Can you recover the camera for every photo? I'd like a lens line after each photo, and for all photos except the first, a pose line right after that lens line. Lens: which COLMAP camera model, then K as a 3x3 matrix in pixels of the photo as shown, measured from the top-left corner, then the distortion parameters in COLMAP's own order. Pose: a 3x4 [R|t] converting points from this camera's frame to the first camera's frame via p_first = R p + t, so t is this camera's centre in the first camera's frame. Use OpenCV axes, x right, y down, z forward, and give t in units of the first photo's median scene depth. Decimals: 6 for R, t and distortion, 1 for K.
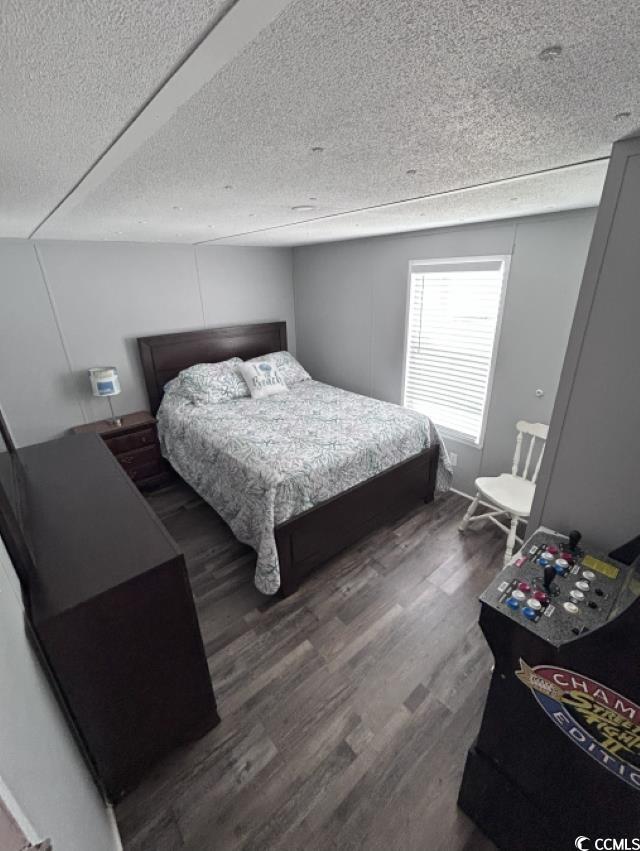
lens RADIAL K [[351.0, 0, 320.0], [0, 351.0, 425.5], [0, 0, 1]] dist [-0.000927, -0.000164]
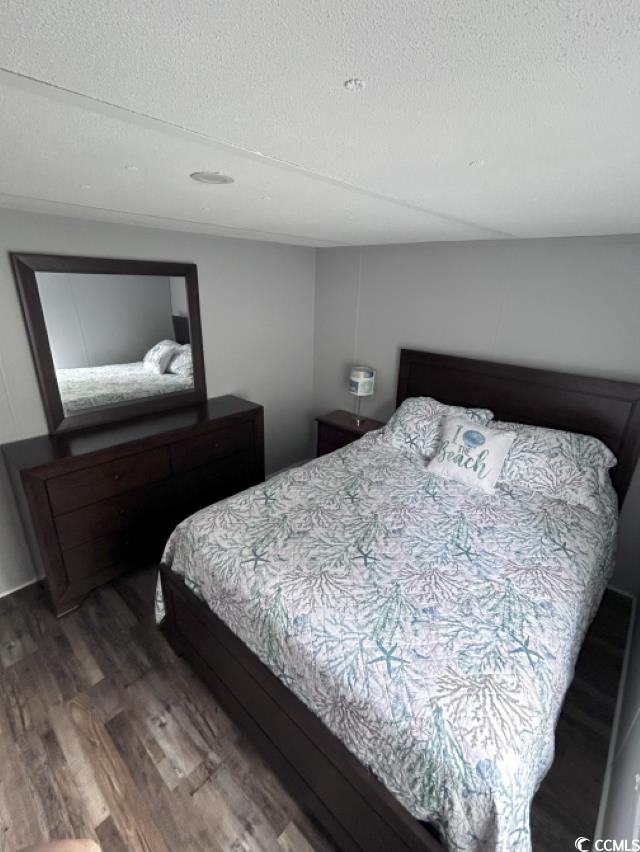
lens RADIAL K [[377.7, 0, 320.0], [0, 377.7, 426.0], [0, 0, 1]] dist [0.003736, 0.000683]
pose [[0.133232, 0.382374, -0.914352, 0.522060], [-0.415003, 0.859323, 0.298891, -0.356853], [0.900012, 0.339637, 0.273176, 0.781052]]
